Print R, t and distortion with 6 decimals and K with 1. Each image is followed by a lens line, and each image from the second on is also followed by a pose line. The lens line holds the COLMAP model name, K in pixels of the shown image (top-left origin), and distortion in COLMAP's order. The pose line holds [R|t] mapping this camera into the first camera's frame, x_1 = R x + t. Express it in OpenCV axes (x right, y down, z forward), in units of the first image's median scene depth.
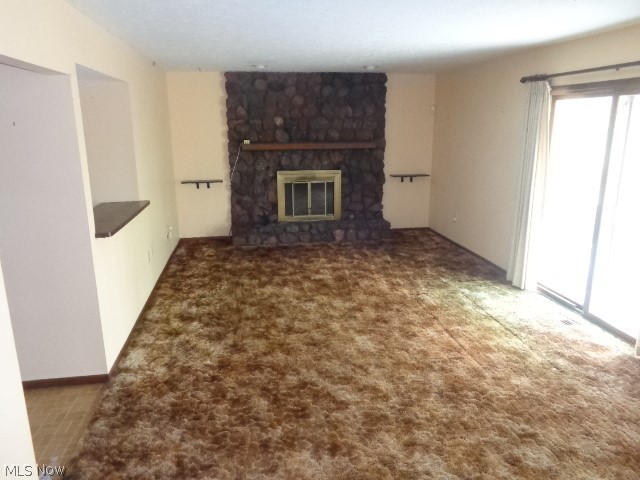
lens RADIAL K [[480.7, 0, 320.0], [0, 480.7, 240.0], [0, 0, 1]] dist [0.003315, -0.002490]
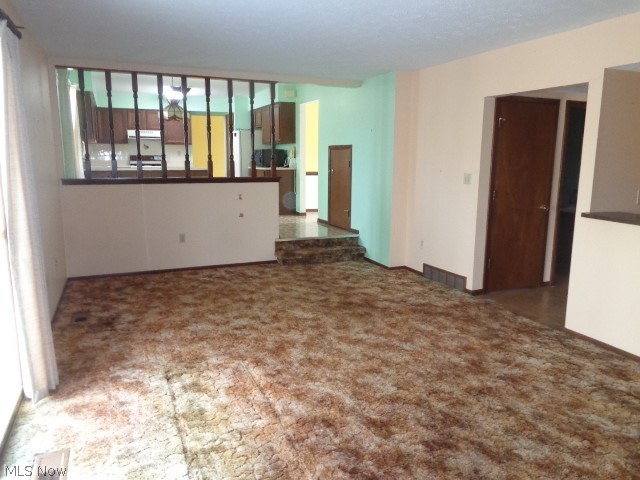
lens RADIAL K [[480.7, 0, 320.0], [0, 480.7, 240.0], [0, 0, 1]] dist [0.003315, -0.002490]
pose [[-0.970188, 0.042653, -0.238570, 0.400467], [-0.057312, 0.916091, 0.396853, -0.339068], [0.235479, 0.398695, -0.886336, 1.707882]]
